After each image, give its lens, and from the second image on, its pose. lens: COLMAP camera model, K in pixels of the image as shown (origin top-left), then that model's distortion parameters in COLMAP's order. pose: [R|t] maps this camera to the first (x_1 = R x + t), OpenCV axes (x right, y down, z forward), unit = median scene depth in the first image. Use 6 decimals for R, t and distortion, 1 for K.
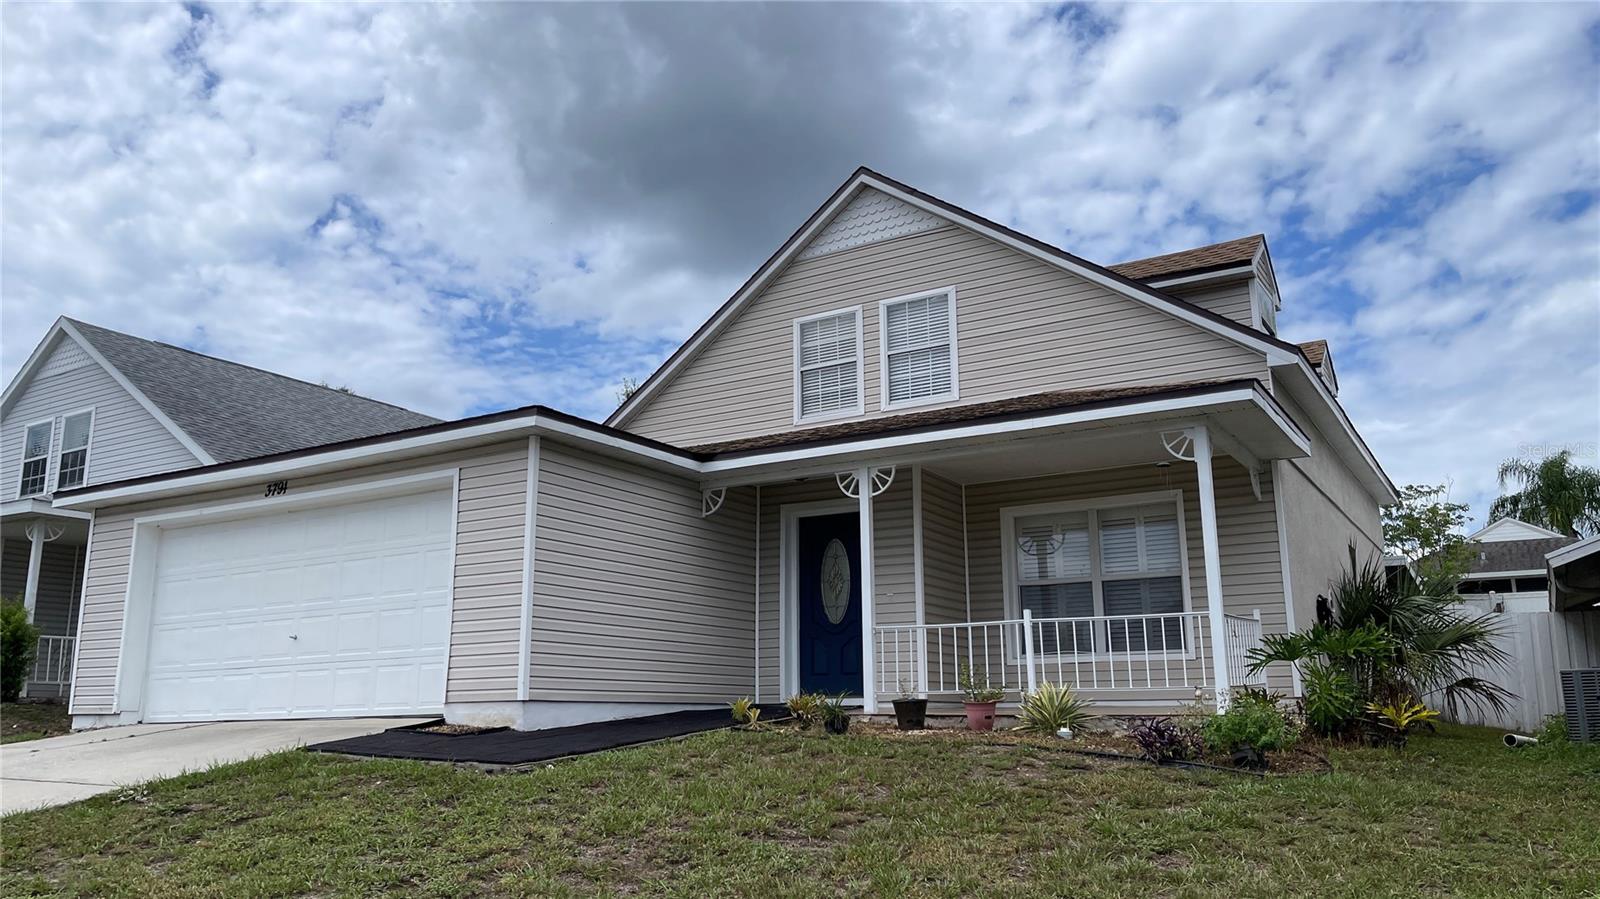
lens RADIAL K [[1197.1, 0, 820.0], [0, 1197.1, 454.7], [0, 0, 1]] dist [0.110670, -0.145491]
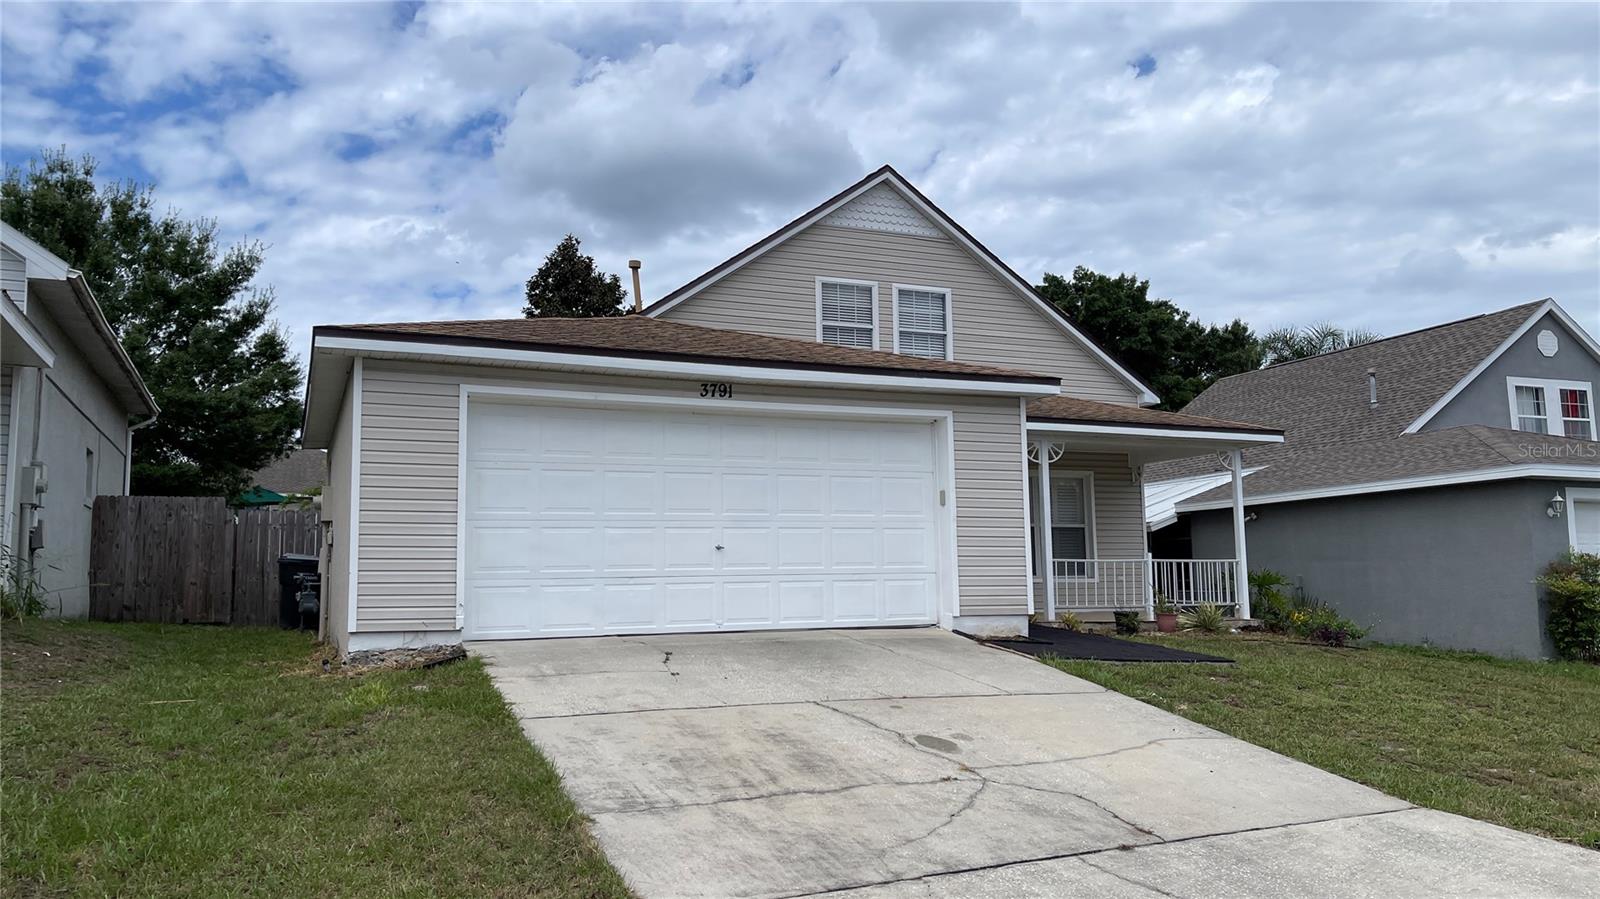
lens RADIAL K [[1194.9, 0, 812.4], [0, 1194.9, 447.4], [0, 0, 1]] dist [0.101056, -0.136730]
pose [[0.590549, 0.100874, 0.800673, -1.063529], [-0.165401, 0.986224, -0.002257, 0.057426], [-0.789870, -0.131099, 0.599098, 0.357066]]
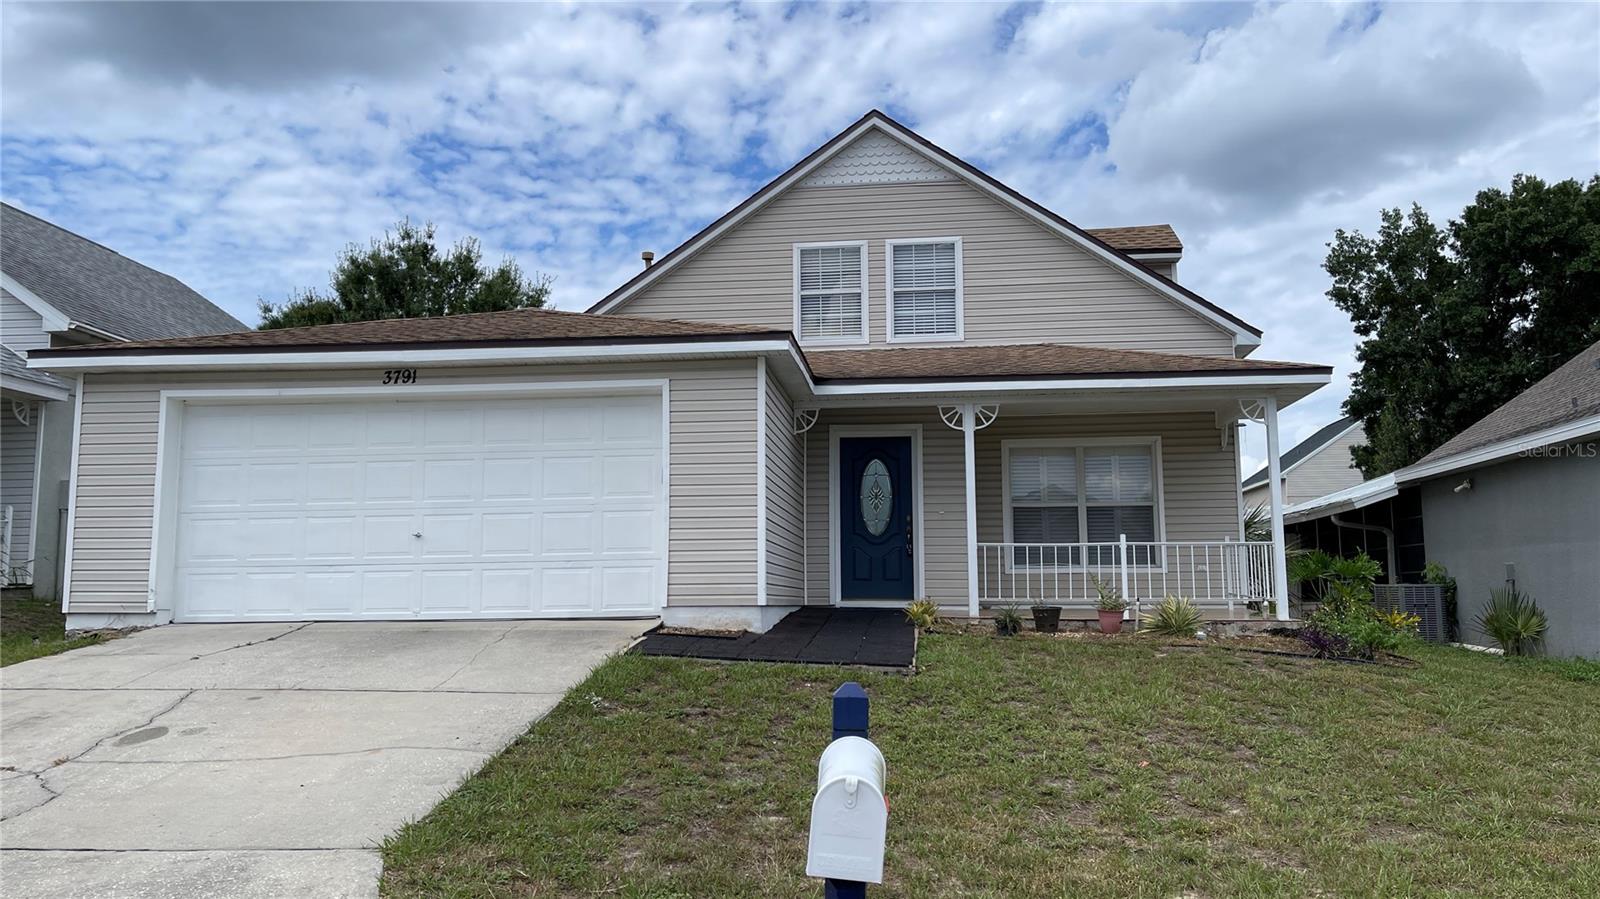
lens RADIAL K [[1194.9, 0, 812.4], [0, 1194.9, 447.4], [0, 0, 1]] dist [0.101056, -0.136730]
pose [[0.908921, 0.057210, 0.413026, -0.503057], [-0.093163, 0.993365, 0.067423, -0.009241], [-0.406428, -0.099760, 0.908220, 0.024723]]
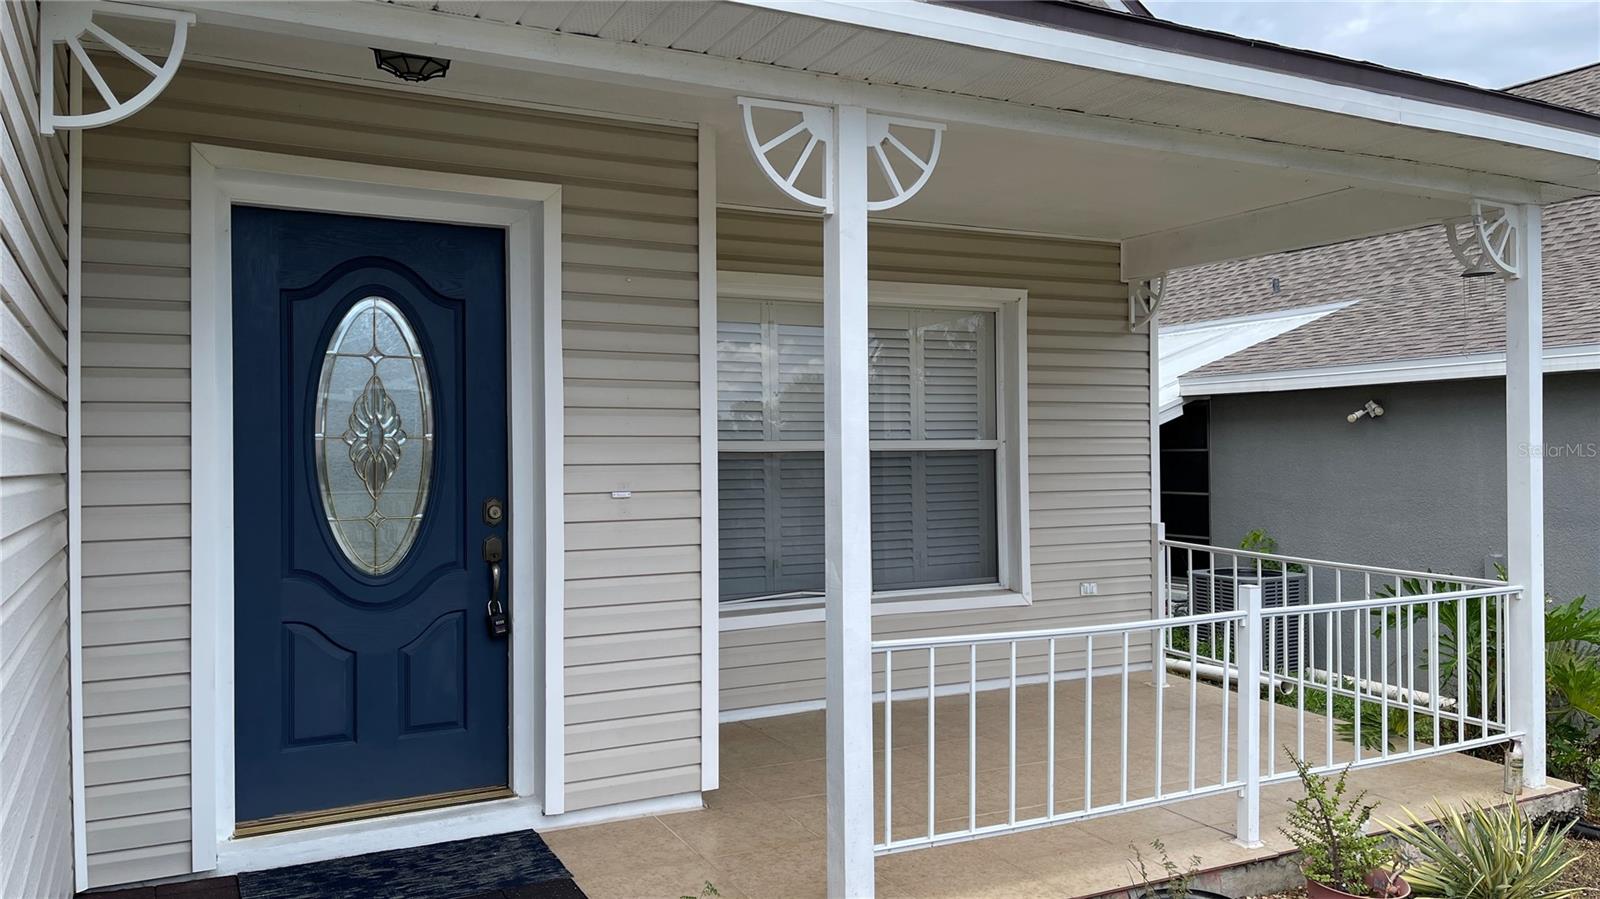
lens RADIAL K [[1194.9, 0, 812.4], [0, 1194.9, 447.4], [0, 0, 1]] dist [0.101056, -0.136730]
pose [[0.516779, 0.010275, 0.856057, -0.196429], [-0.179965, 0.978889, 0.096891, 0.058696], [-0.836990, -0.204132, 0.507718, 0.751280]]
